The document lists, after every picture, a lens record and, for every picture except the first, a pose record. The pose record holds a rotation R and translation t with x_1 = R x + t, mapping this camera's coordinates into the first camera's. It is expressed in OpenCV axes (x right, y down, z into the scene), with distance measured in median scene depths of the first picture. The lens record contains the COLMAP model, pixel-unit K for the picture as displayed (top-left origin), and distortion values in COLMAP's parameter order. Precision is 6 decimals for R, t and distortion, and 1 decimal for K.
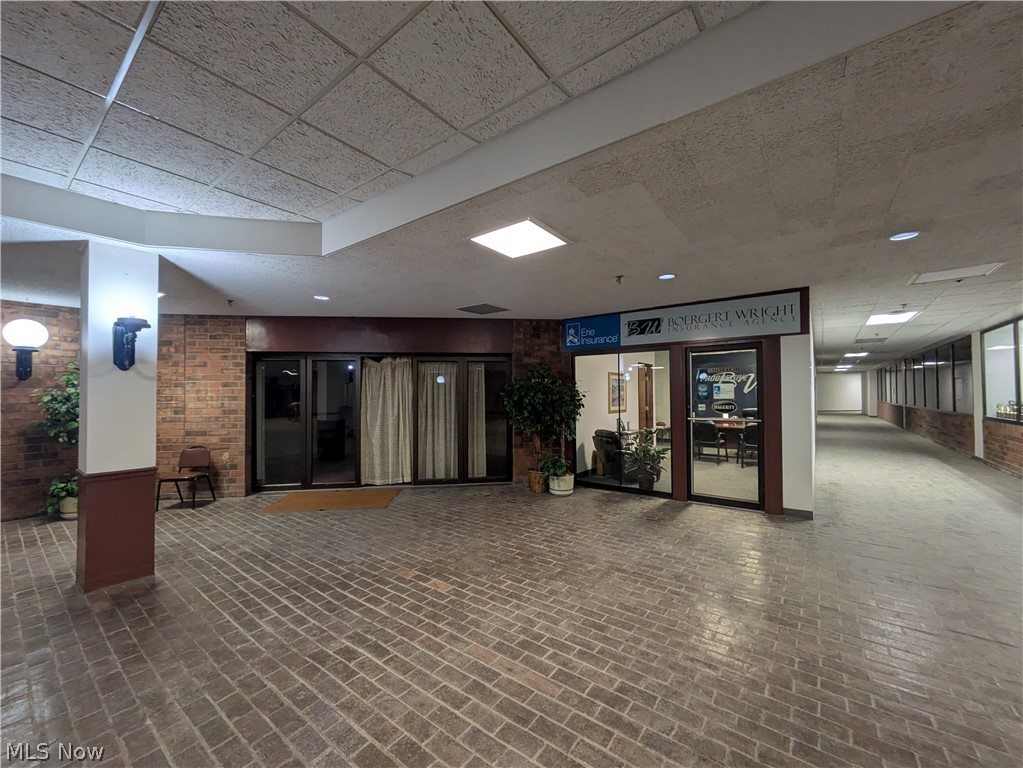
lens RADIAL K [[405.5, 0, 511.5], [0, 405.5, 384.0], [0, 0, 1]] dist [0.002718, 0.000858]
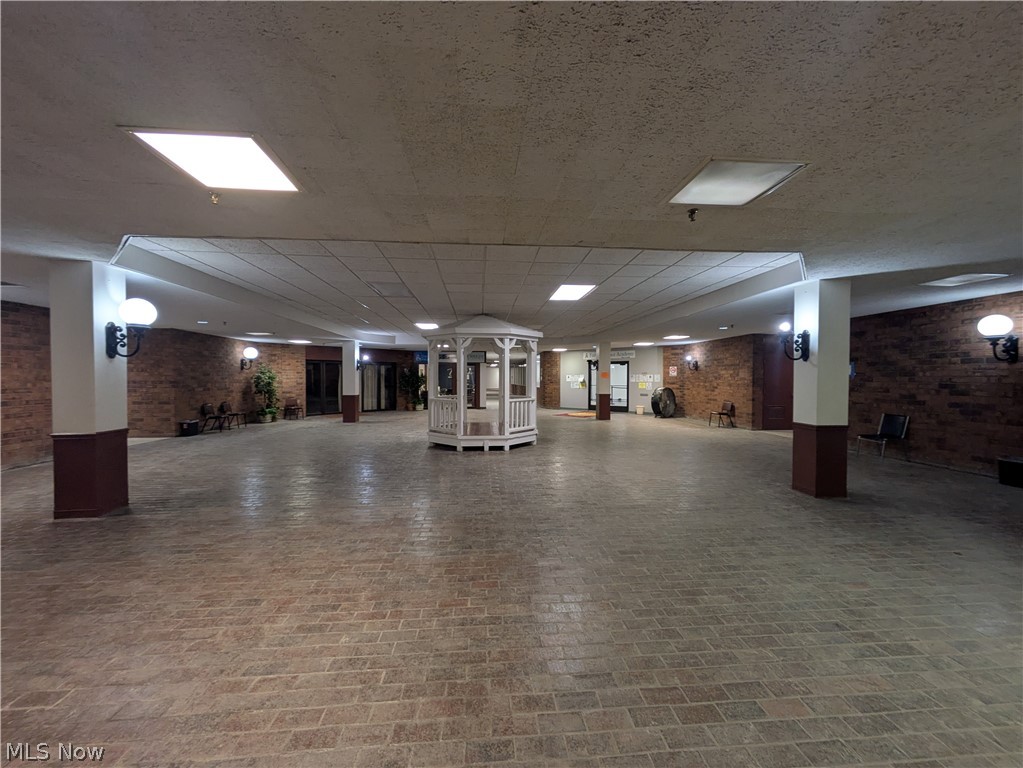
lens RADIAL K [[405.5, 0, 511.5], [0, 405.5, 384.0], [0, 0, 1]] dist [0.002718, 0.000858]
pose [[0.750883, -0.003108, 0.660427, -1.365886], [-0.025944, 0.999078, 0.034199, -0.048103], [-0.659925, -0.042814, 0.750111, -1.740995]]
